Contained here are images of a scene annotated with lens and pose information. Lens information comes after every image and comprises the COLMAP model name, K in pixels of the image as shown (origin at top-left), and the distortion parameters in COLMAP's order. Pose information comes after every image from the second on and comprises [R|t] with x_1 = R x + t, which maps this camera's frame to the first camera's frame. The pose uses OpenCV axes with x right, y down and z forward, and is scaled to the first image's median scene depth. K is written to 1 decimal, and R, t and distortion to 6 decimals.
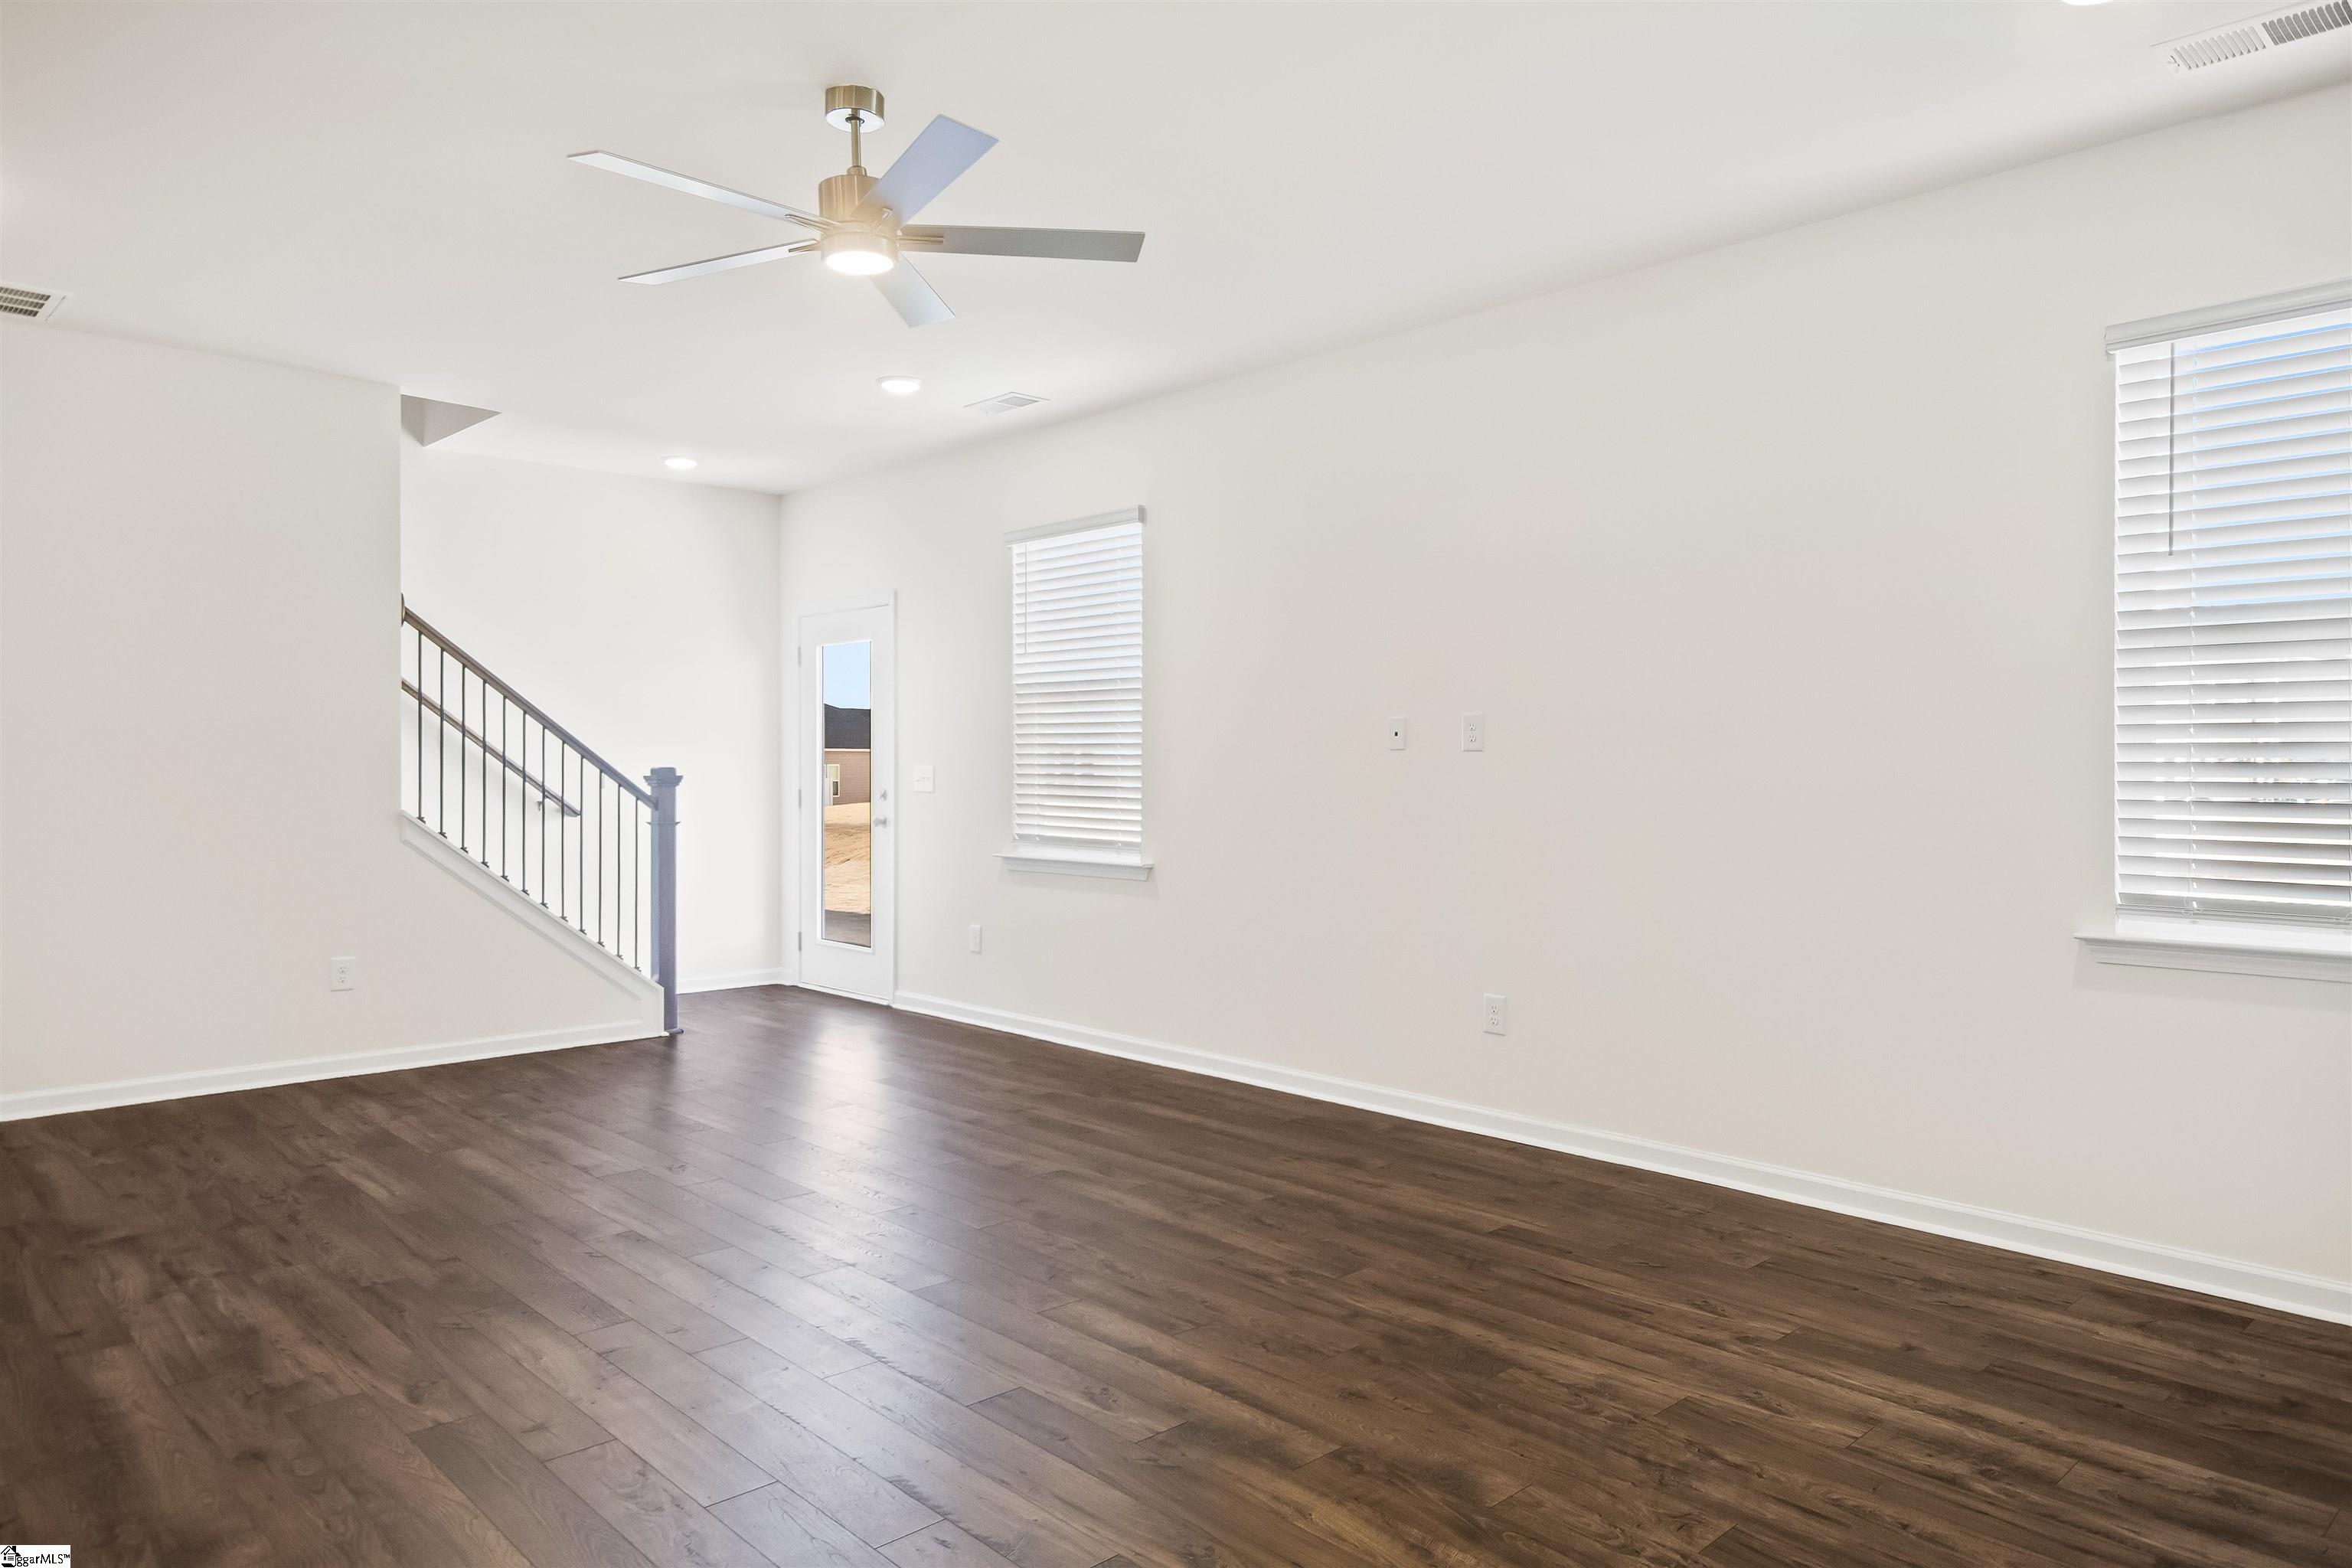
lens RADIAL K [[1492.3, 0, 1184.9], [0, 1492.3, 775.4], [0, 0, 1]] dist [-0.001571, 0.031777]
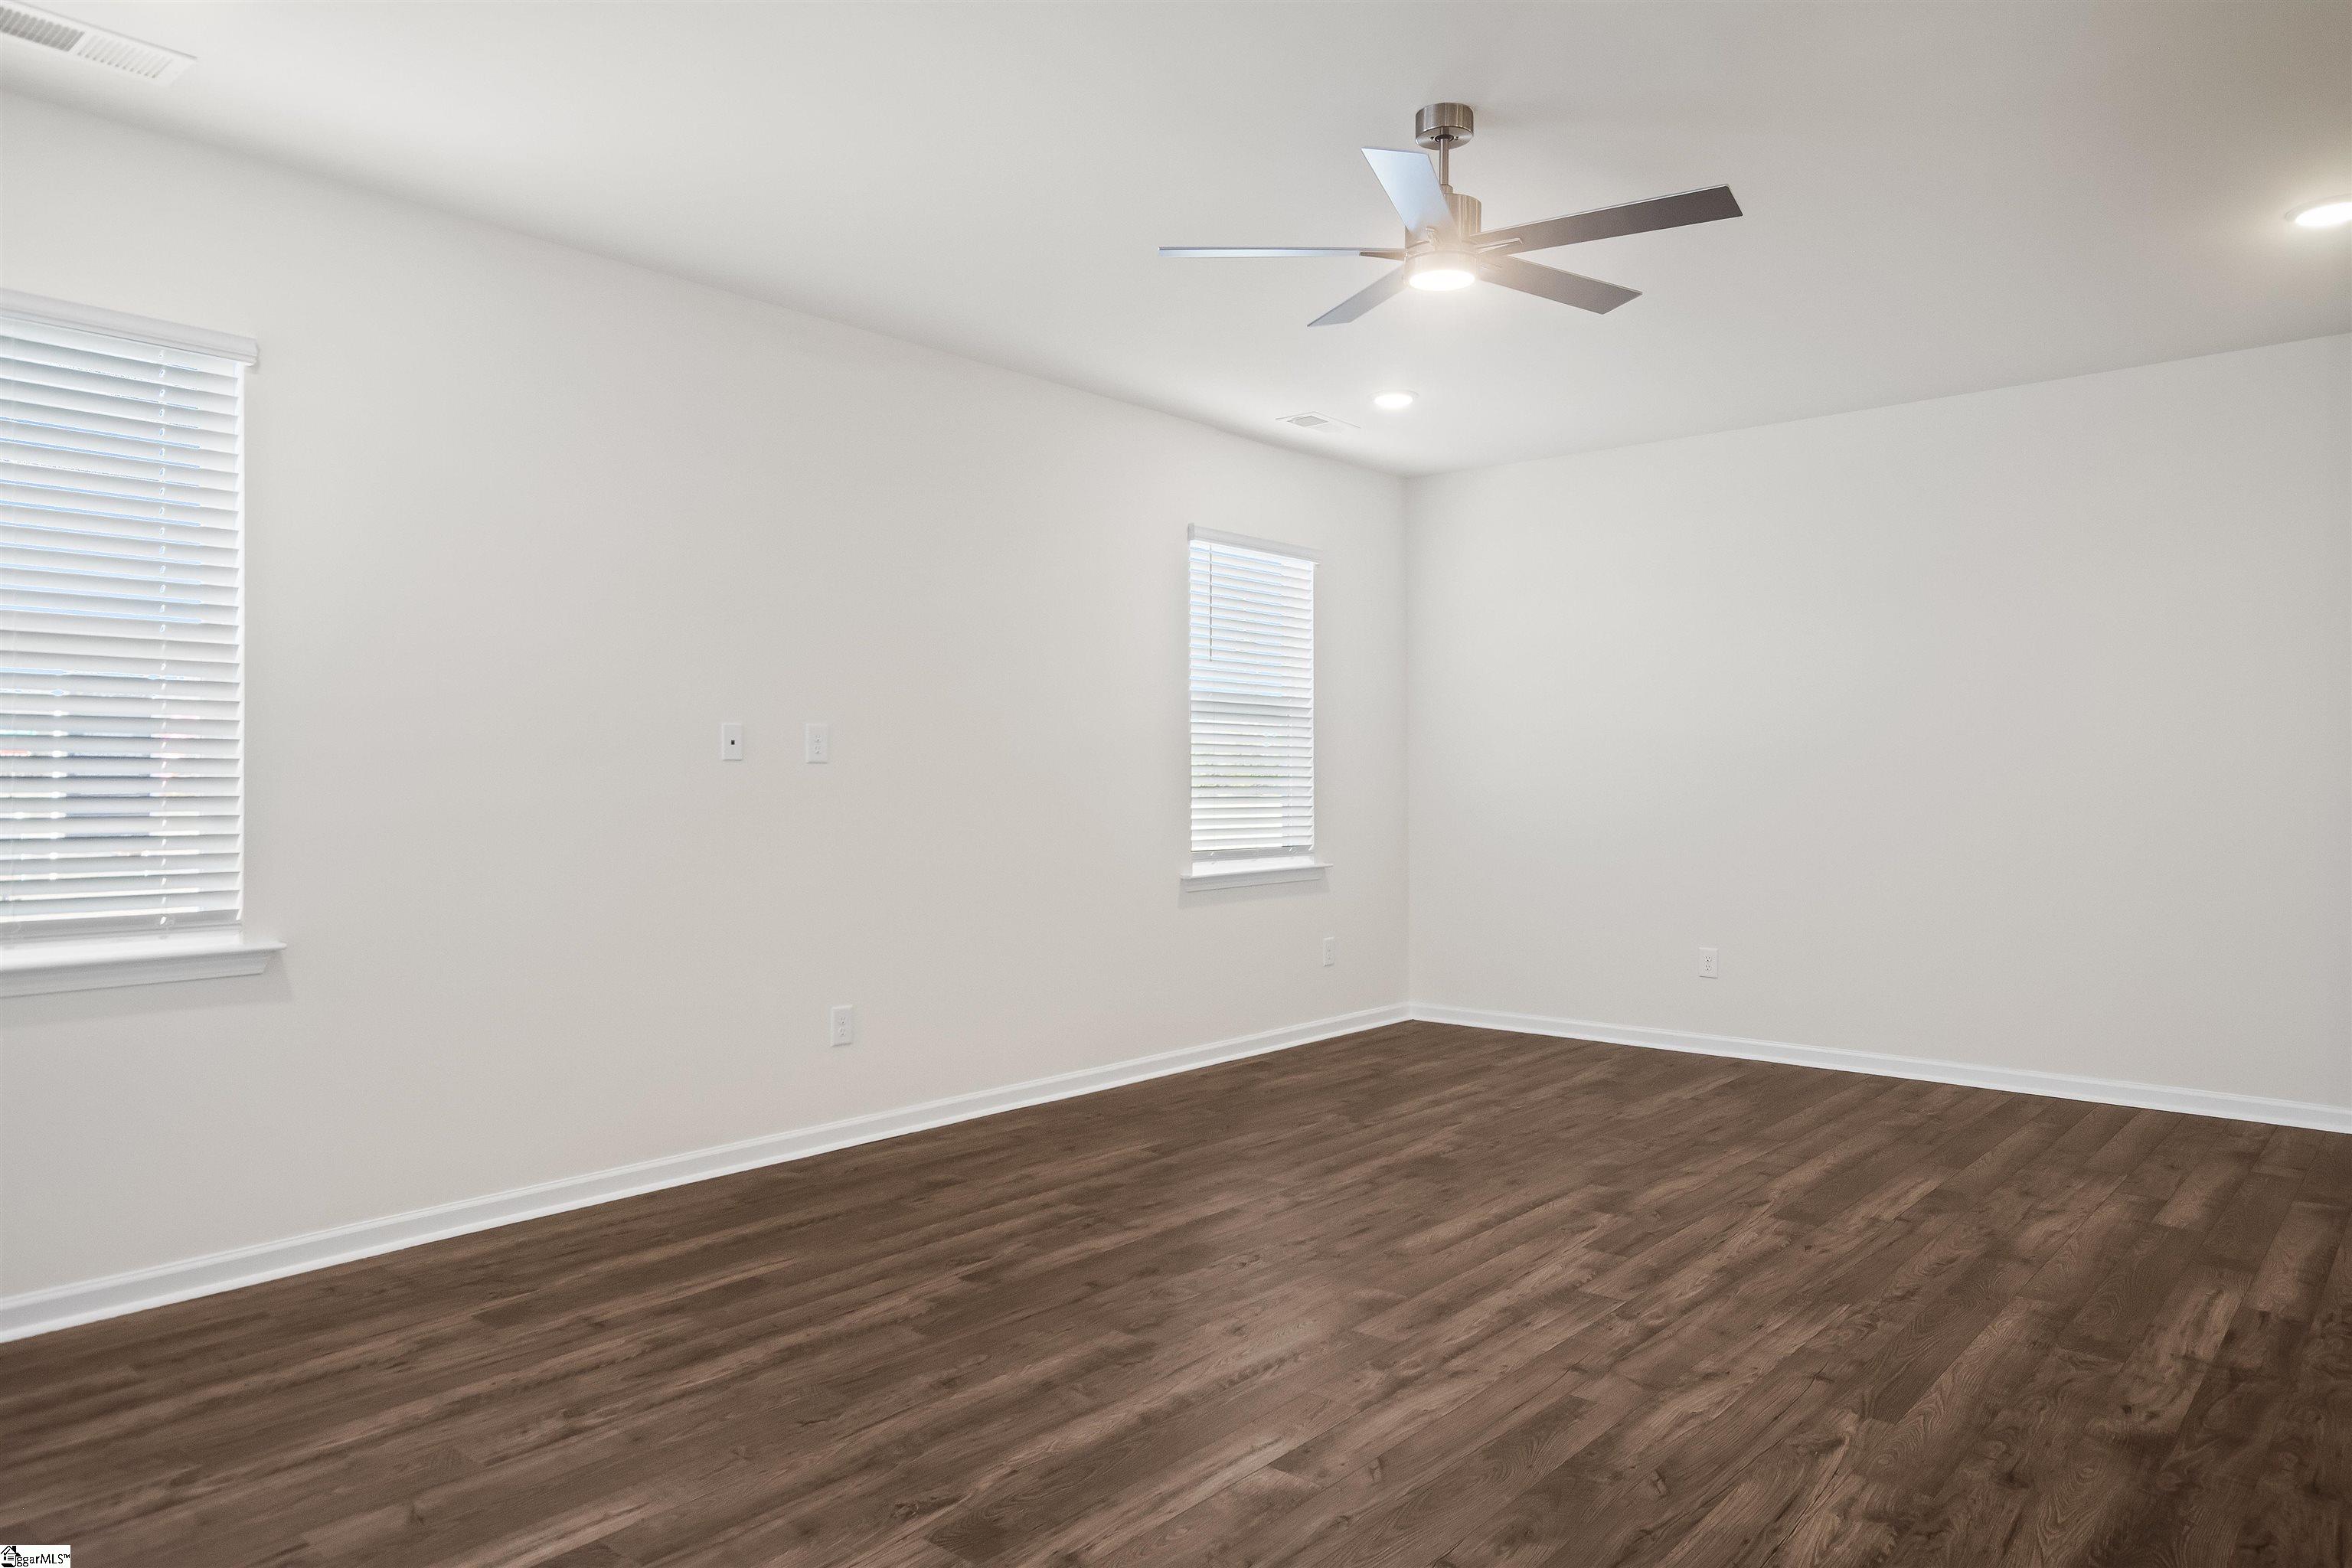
lens RADIAL K [[1522.7, 0, 1185.5], [0, 1522.7, 792.7], [0, 0, 1]] dist [0.003754, 0.039201]
pose [[-0.102953, -0.011272, 0.994622, -1.060803], [0.005918, 0.999911, 0.011945, -0.009548], [-0.994669, 0.007116, -0.102877, 1.114388]]
